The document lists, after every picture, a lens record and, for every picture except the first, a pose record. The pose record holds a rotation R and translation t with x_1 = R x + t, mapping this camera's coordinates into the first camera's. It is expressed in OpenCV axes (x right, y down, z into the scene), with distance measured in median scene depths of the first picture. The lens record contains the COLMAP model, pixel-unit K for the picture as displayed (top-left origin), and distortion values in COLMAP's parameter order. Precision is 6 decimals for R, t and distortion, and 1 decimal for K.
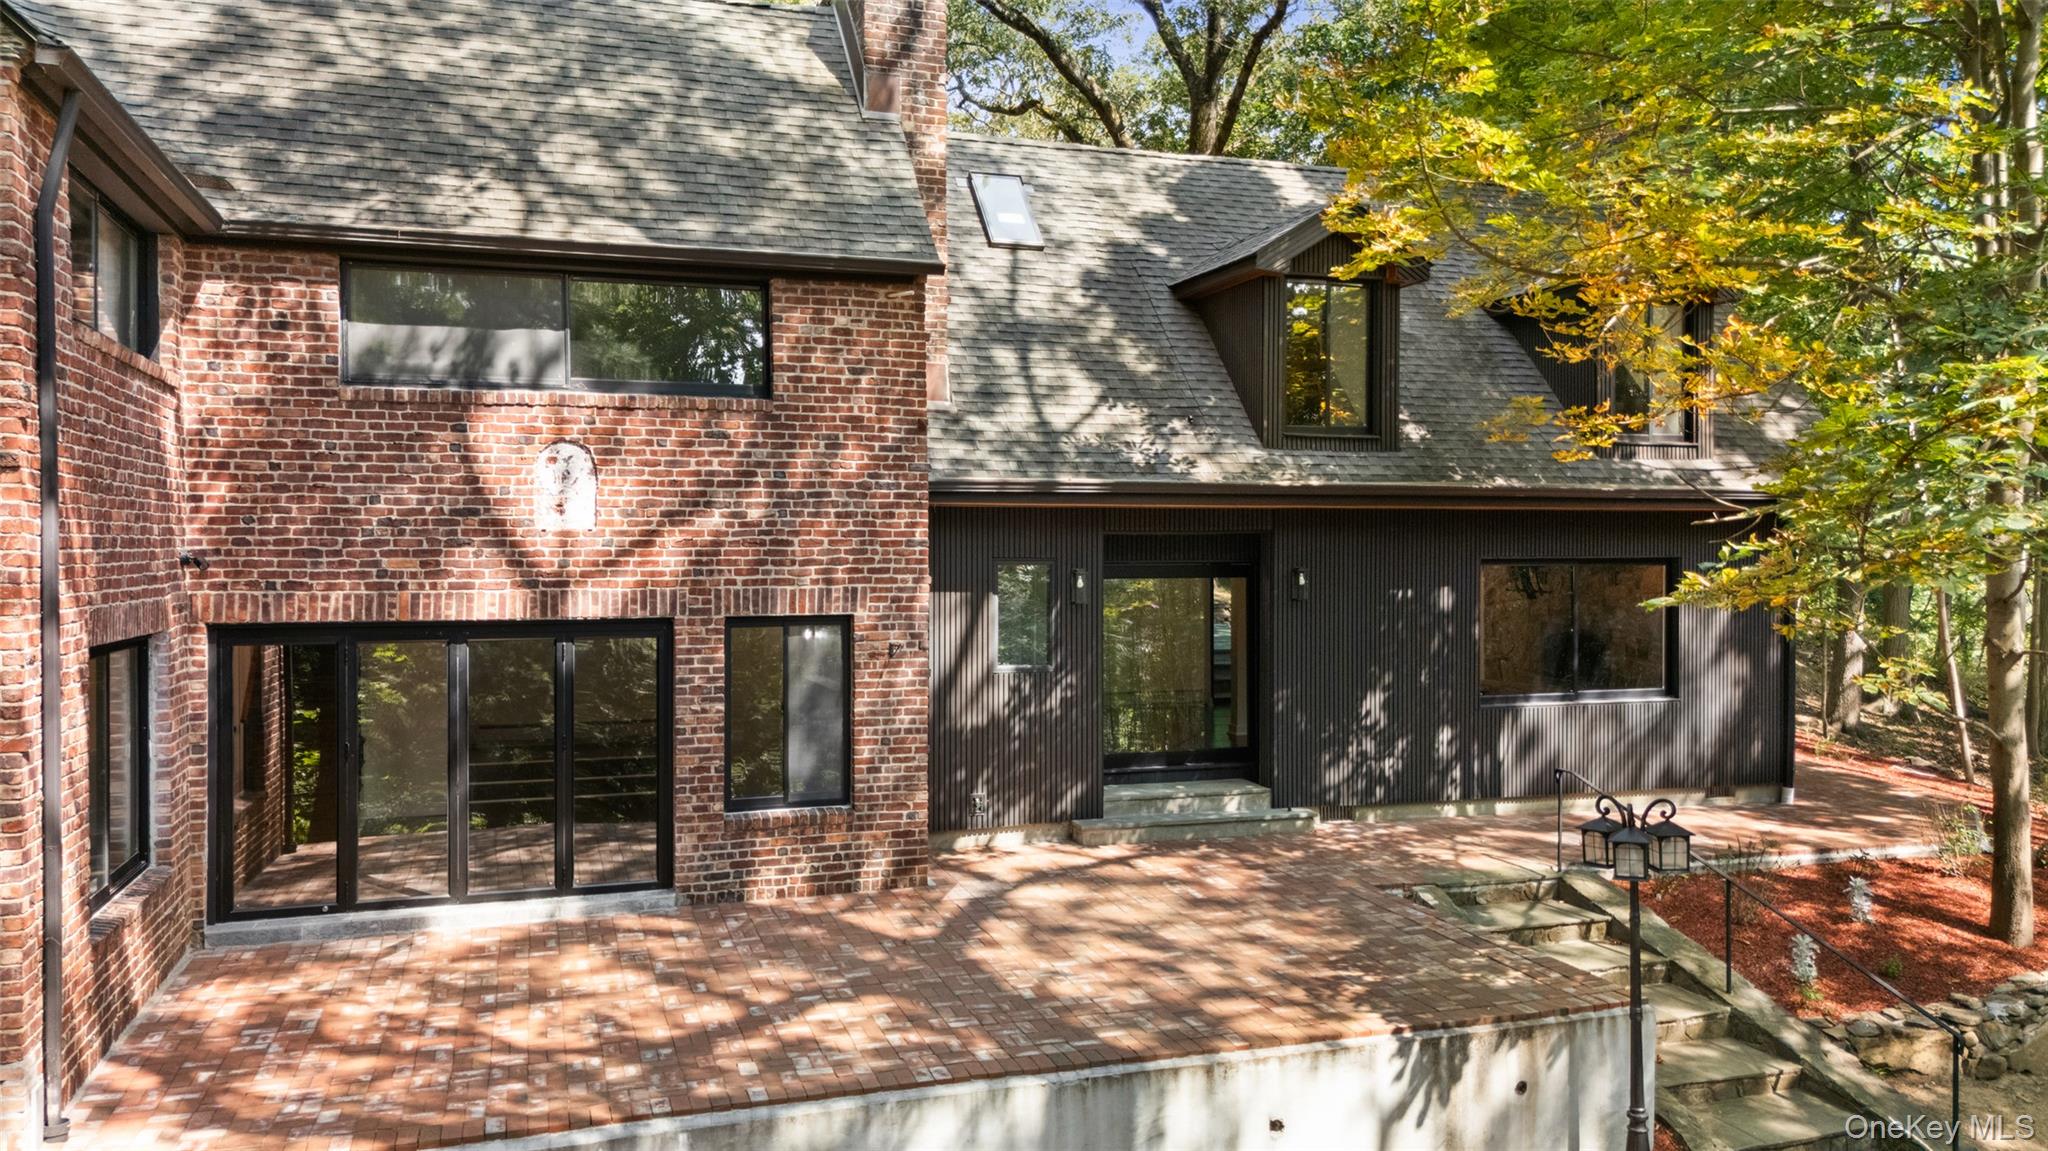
lens RADIAL K [[1425.8, 0, 1060.6], [0, 1425.8, 482.7], [0, 0, 1]] dist [0.060007, -0.074455]
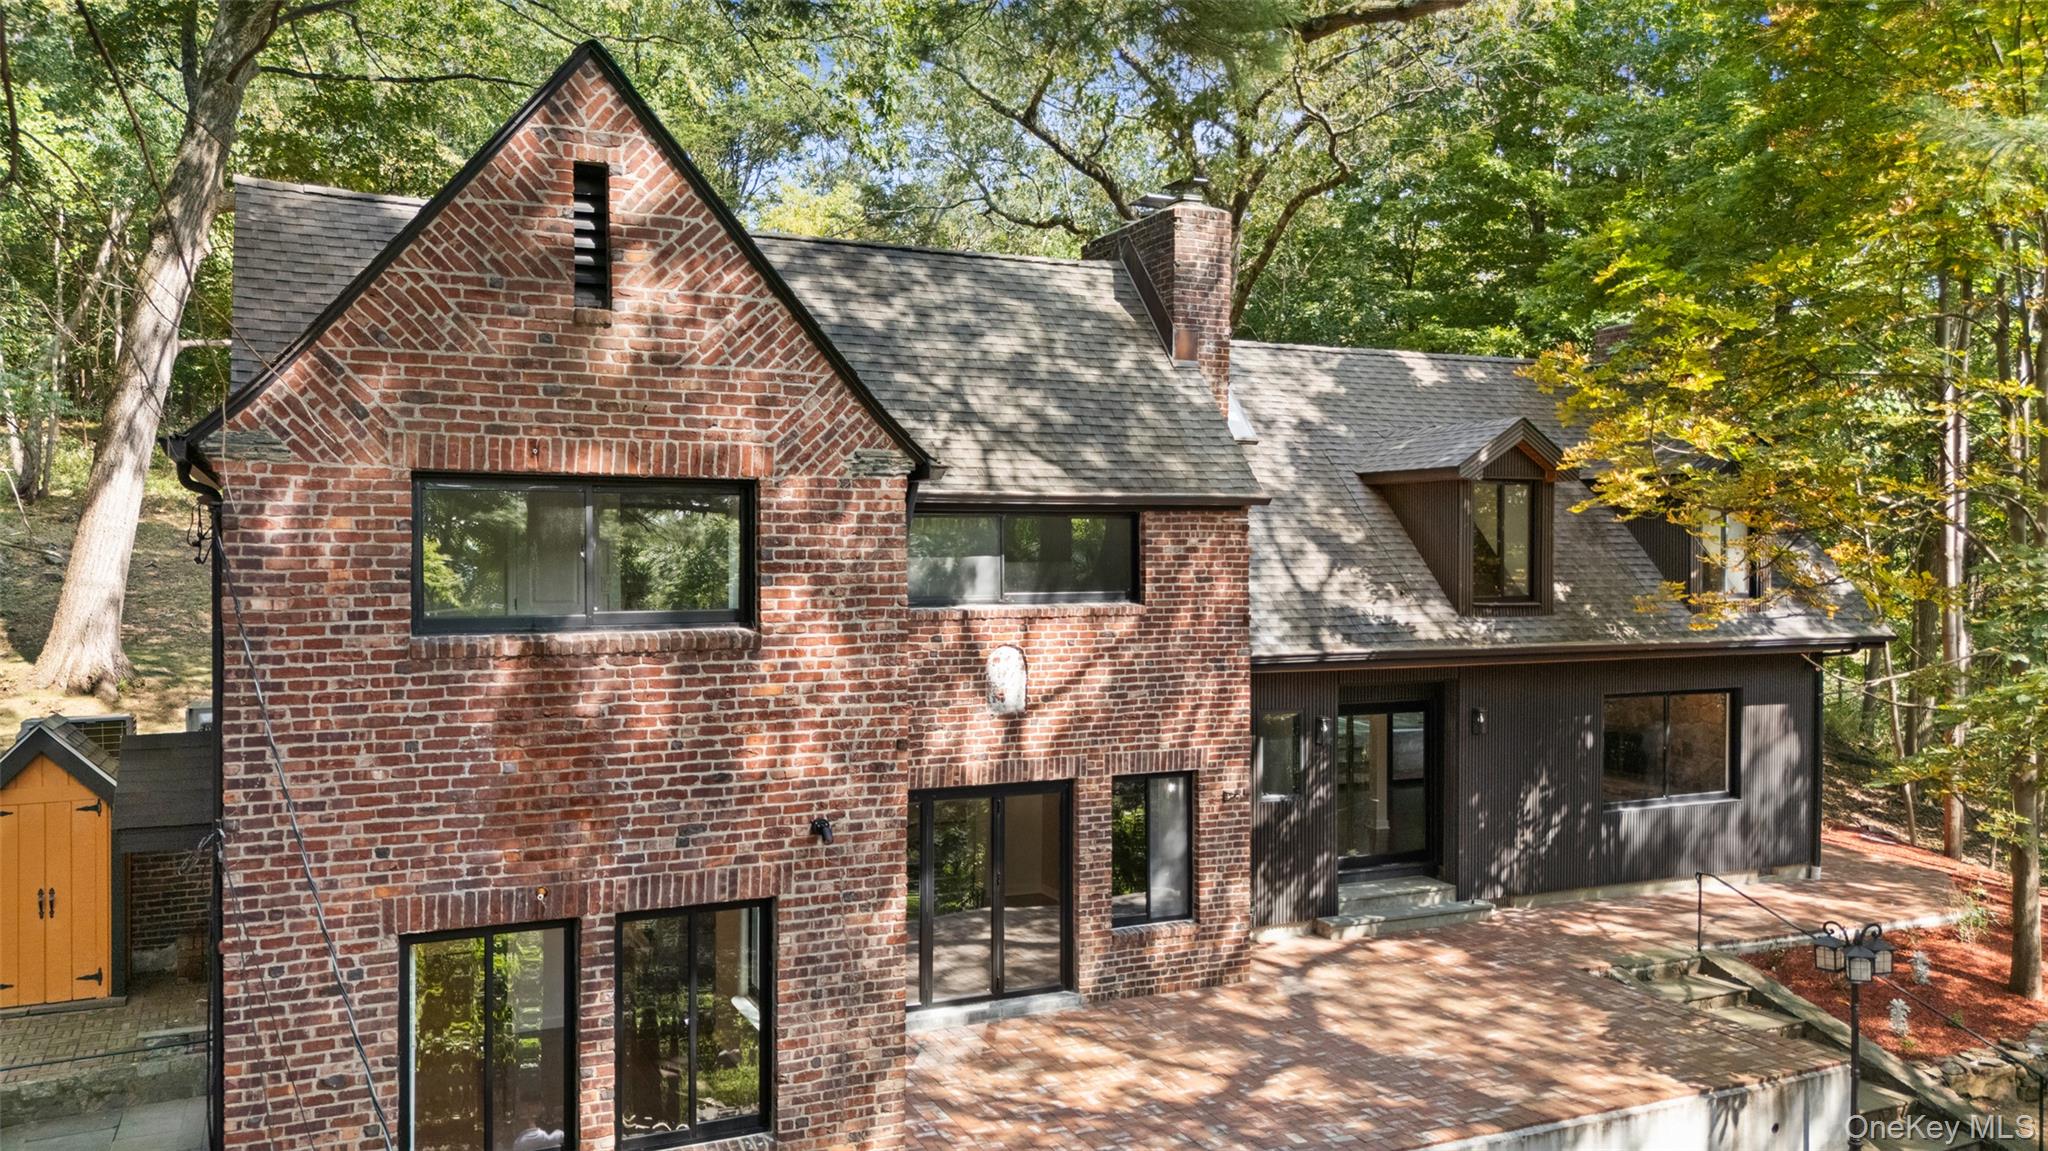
lens RADIAL K [[1425.8, 0, 1060.6], [0, 1425.8, 482.7], [0, 0, 1]] dist [0.060007, -0.074455]
pose [[0.994925, 0.004049, 0.100537, -0.401129], [-0.002680, 0.999902, -0.013749, -0.148260], [-0.100583, 0.013410, 0.994838, -0.270001]]
